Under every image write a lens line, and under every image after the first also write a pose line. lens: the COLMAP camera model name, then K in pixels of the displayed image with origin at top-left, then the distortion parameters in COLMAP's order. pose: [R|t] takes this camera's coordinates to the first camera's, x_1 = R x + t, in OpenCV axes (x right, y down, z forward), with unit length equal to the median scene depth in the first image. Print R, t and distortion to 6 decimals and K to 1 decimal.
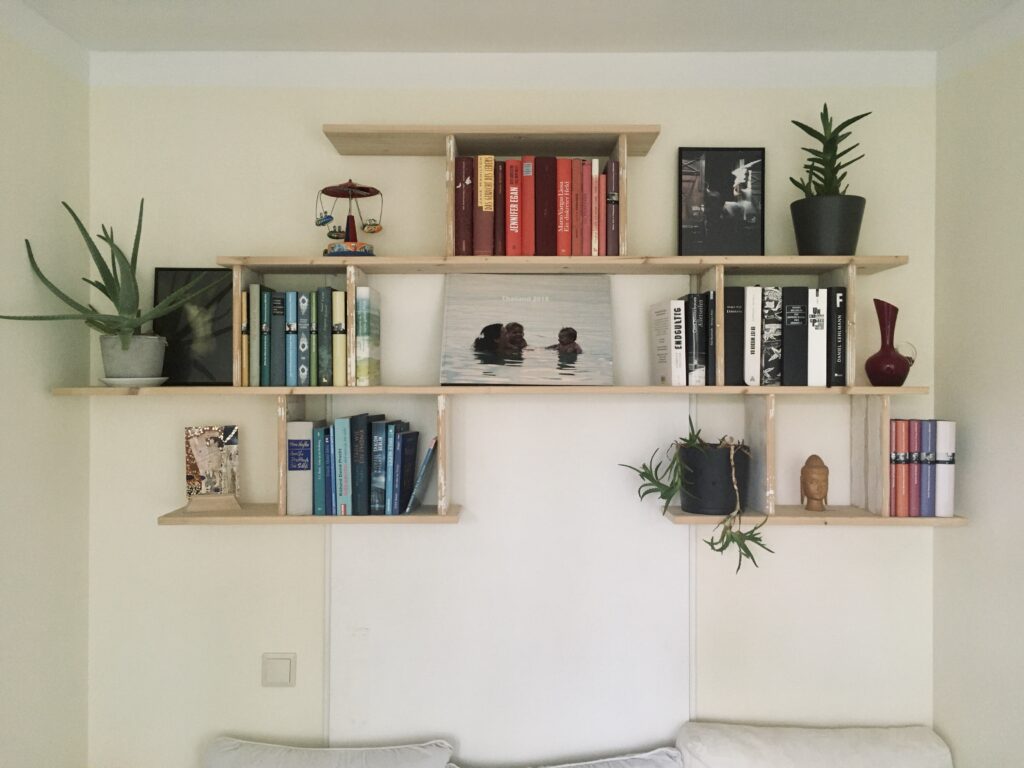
lens RADIAL K [[860.1, 0, 510.7], [0, 860.1, 385.4], [0, 0, 1]] dist [0.057660, -0.033674]
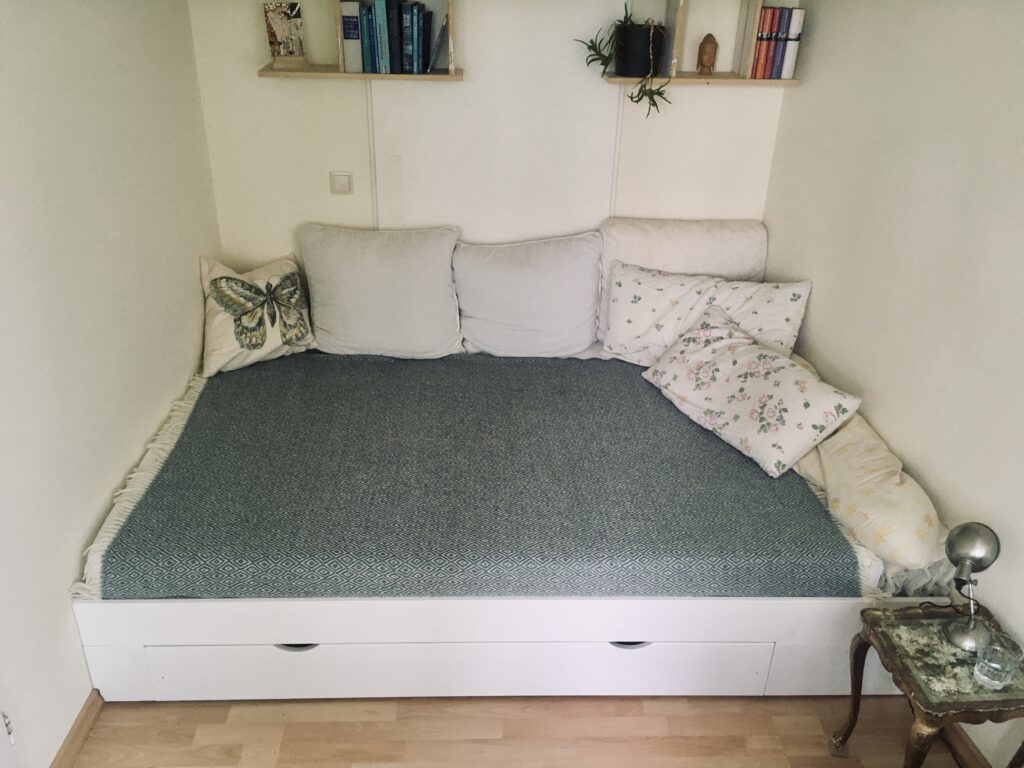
lens RADIAL K [[860.1, 0, 511.5], [0, 860.1, 387.1], [0, 0, 1]] dist [0.057660, -0.033674]
pose [[0.998373, -0.005260, 0.056773, -0.063850], [-0.021312, 0.889132, 0.457155, -0.052457], [-0.052883, -0.457621, 0.887573, -0.549075]]
